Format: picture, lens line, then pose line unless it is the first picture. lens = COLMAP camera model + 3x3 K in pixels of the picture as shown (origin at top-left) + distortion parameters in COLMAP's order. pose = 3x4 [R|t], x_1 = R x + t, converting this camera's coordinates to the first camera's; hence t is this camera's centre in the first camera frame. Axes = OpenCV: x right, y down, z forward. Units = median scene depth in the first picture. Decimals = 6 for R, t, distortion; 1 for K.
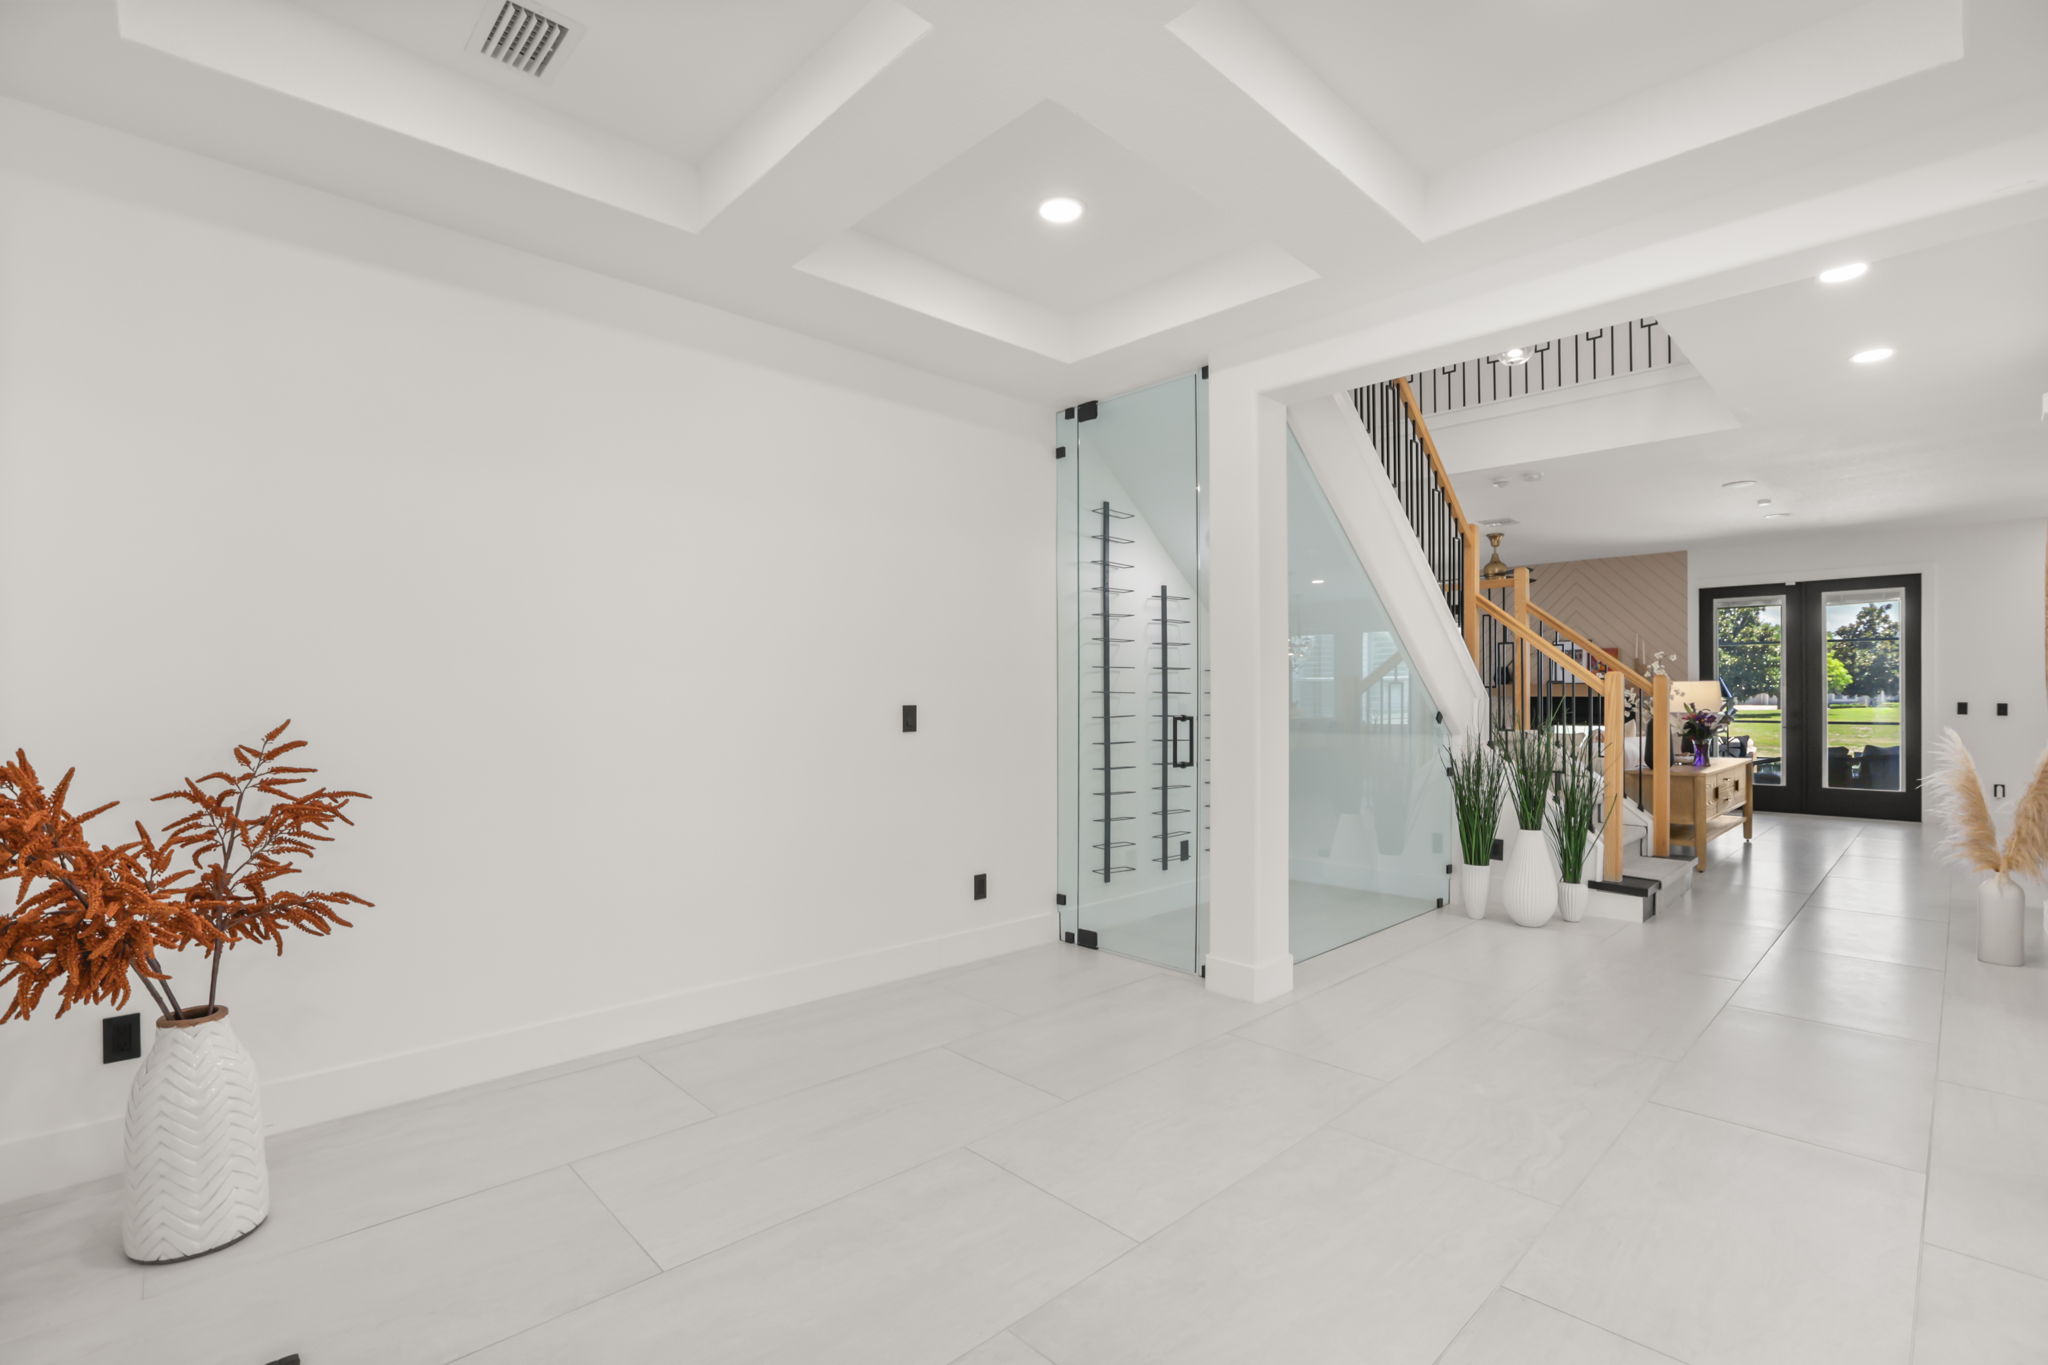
lens RADIAL K [[931.9, 0, 1022.0], [0, 931.9, 687.1], [0, 0, 1]] dist [0.001408, 0.000771]
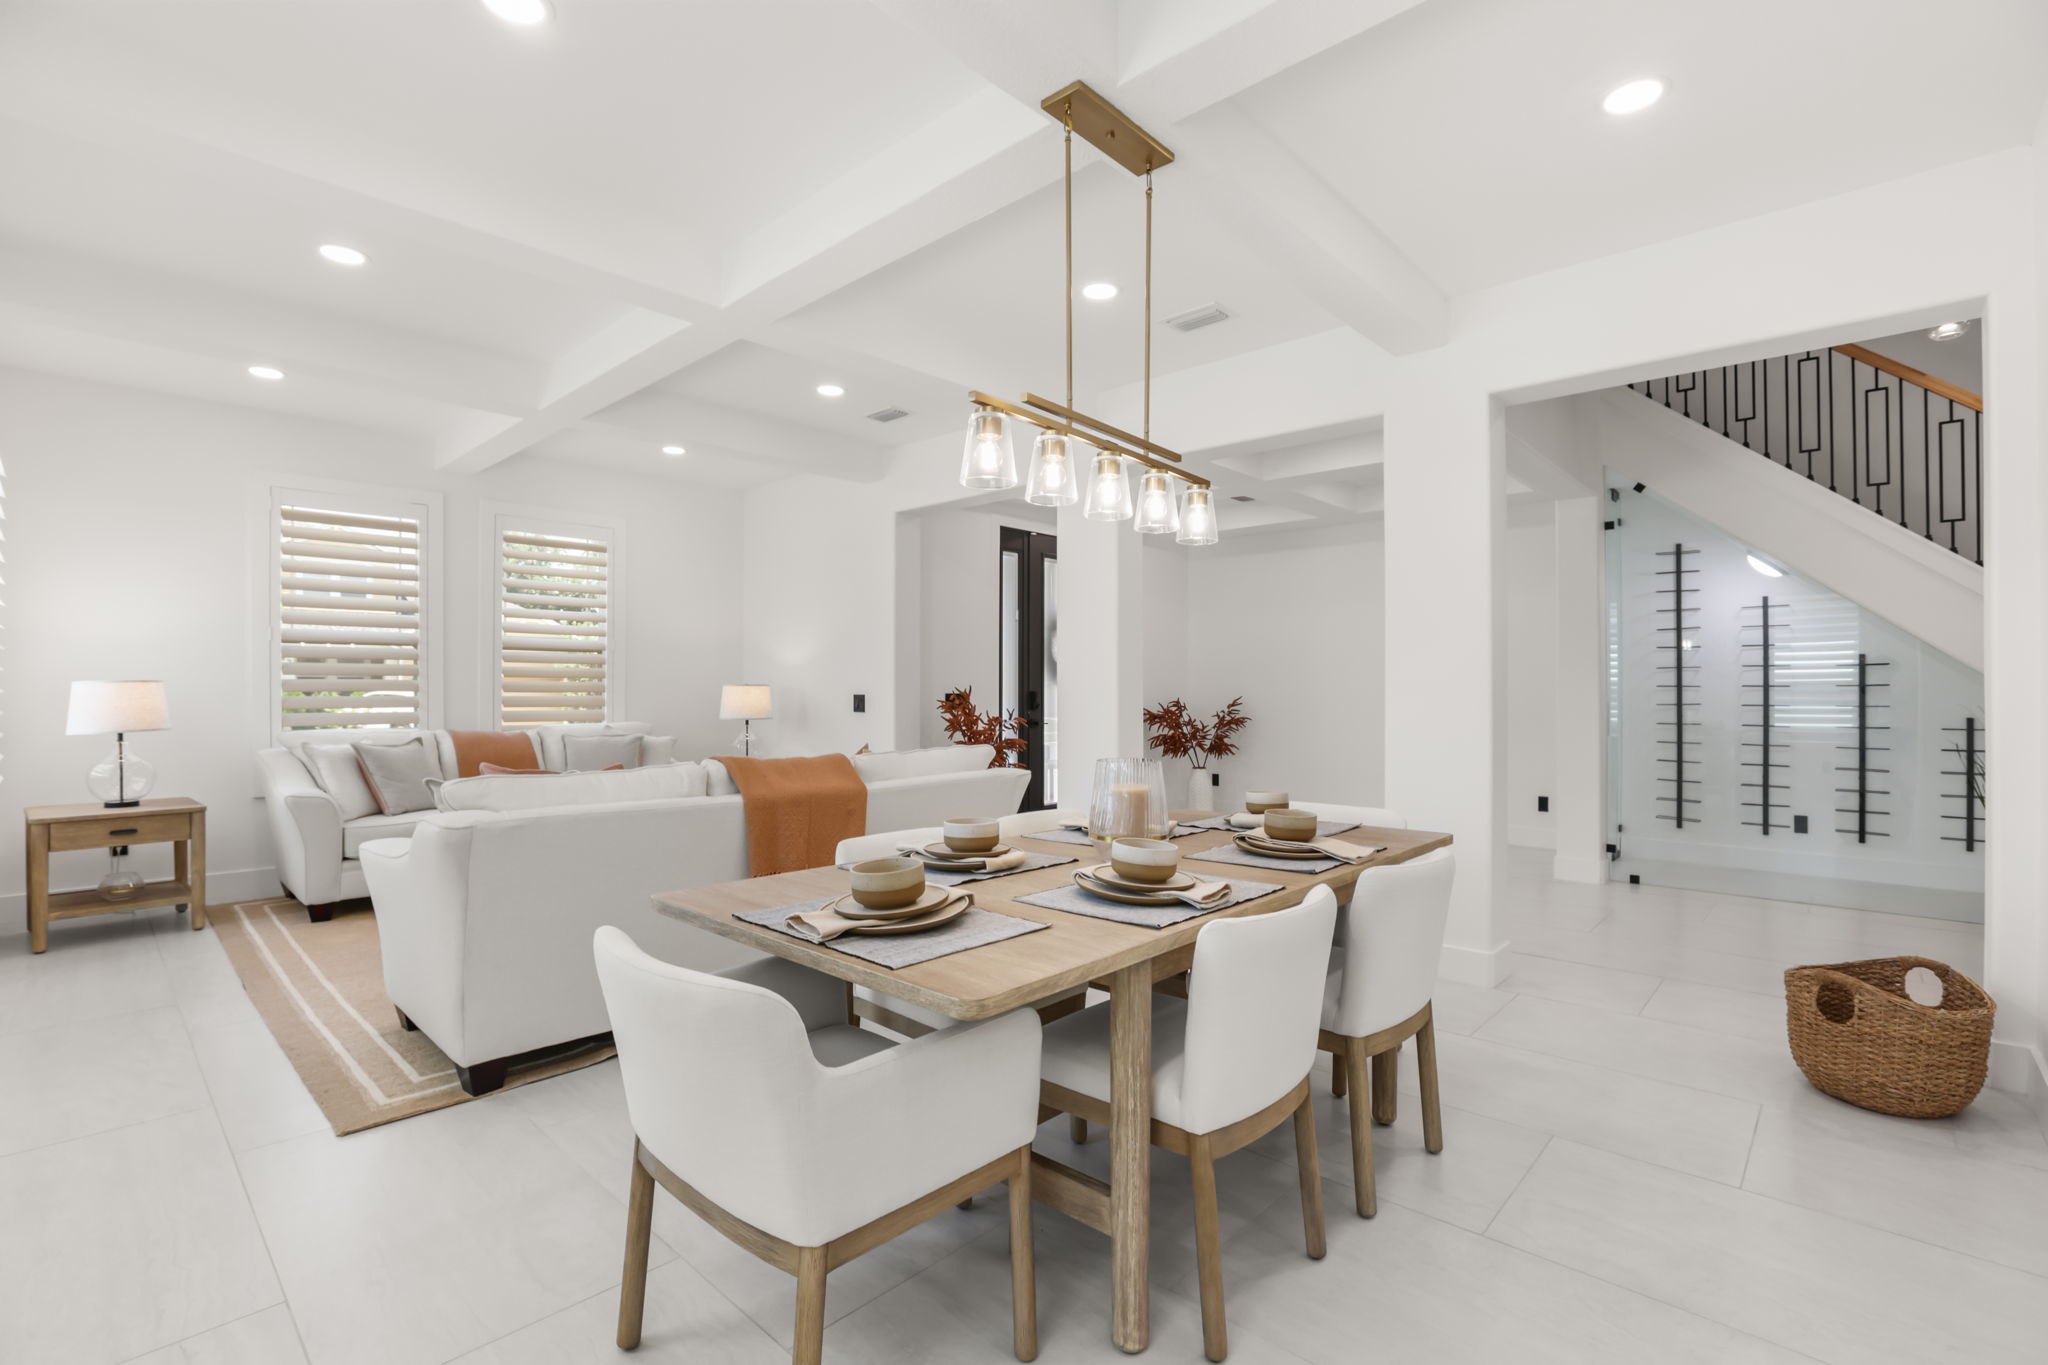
lens RADIAL K [[931.9, 0, 1022.1], [0, 931.9, 690.3], [0, 0, 1]] dist [0.001408, 0.000771]
pose [[0.038345, -0.004512, -0.999254, 1.310732], [0.012214, 0.999917, -0.004046, 0.004353], [0.999190, -0.012050, 0.038397, 0.002853]]
